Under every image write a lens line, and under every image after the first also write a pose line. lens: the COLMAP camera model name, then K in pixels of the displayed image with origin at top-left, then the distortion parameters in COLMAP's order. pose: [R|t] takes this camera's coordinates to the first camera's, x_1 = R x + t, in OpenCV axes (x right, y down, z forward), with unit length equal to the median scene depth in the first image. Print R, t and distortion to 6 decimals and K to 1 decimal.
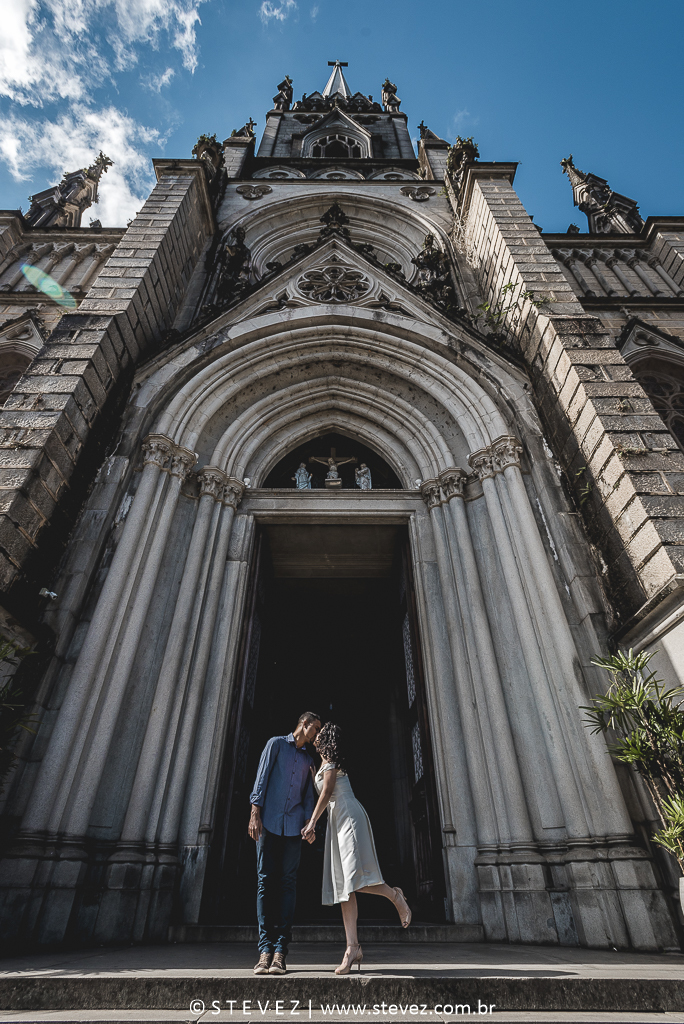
lens RADIAL K [[484.7, 0, 342.0], [0, 484.7, 512.0], [0, 0, 1]] dist [0.017960, 0.000242]
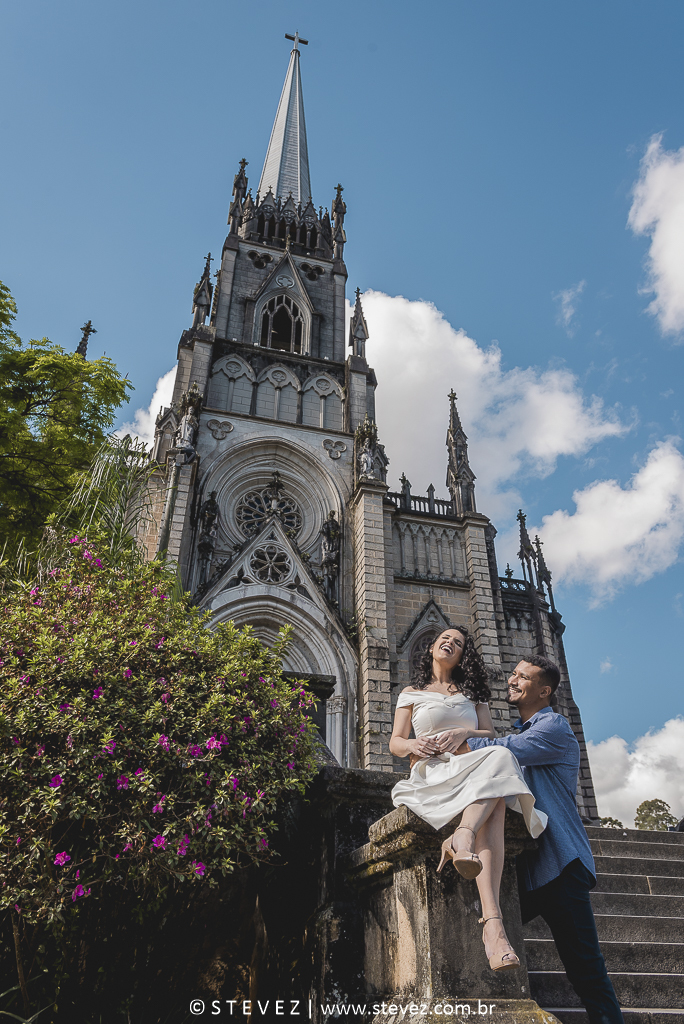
lens RADIAL K [[702.1, 0, 342.0], [0, 702.1, 512.0], [0, 0, 1]] dist [-0.001716, -0.000180]
pose [[0.969171, 0.140136, 0.202656, -0.315133], [-0.157856, 0.984685, 0.074013, -0.911707], [-0.189181, -0.103722, 0.976449, -1.529427]]
